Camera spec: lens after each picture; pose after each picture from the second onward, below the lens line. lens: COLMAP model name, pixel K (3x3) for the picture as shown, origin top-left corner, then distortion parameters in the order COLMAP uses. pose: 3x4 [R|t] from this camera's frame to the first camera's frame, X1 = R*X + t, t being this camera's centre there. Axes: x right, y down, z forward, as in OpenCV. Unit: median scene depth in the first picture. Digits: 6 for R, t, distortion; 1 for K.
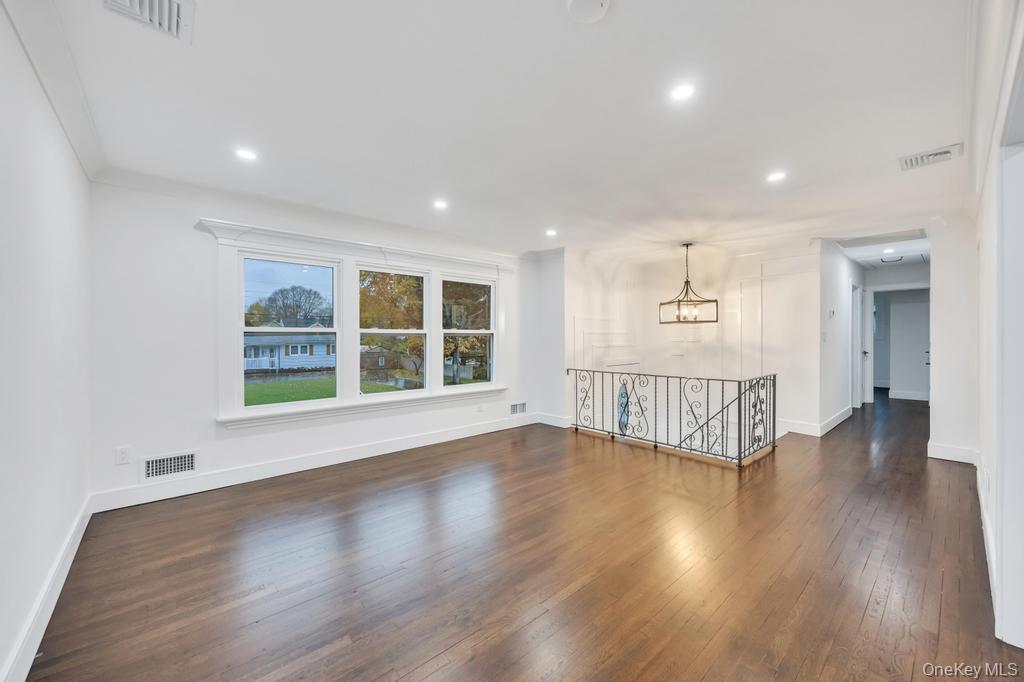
lens RADIAL K [[393.4, 0, 509.4], [0, 393.4, 341.1], [0, 0, 1]] dist [-0.003143, -0.000921]
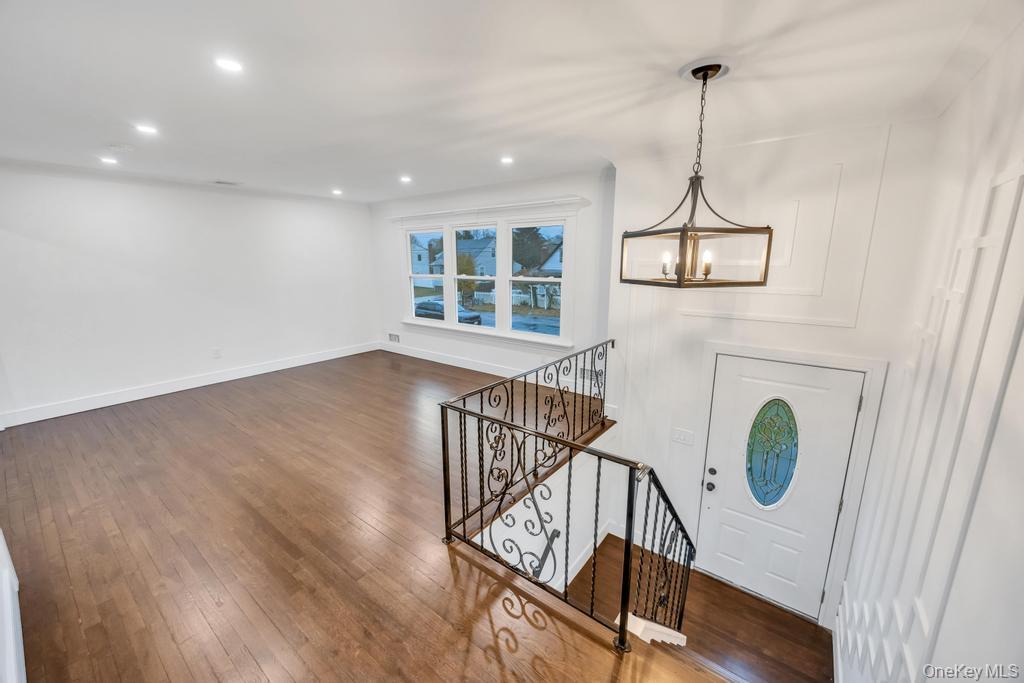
lens RADIAL K [[393.4, 0, 507.4], [0, 393.4, 341.8], [0, 0, 1]] dist [-0.003143, -0.000921]
pose [[0.184716, 0.202168, -0.961773, 0.835490], [-0.004769, 0.978786, 0.204828, -0.071115], [0.982780, -0.033248, 0.181762, 0.739306]]
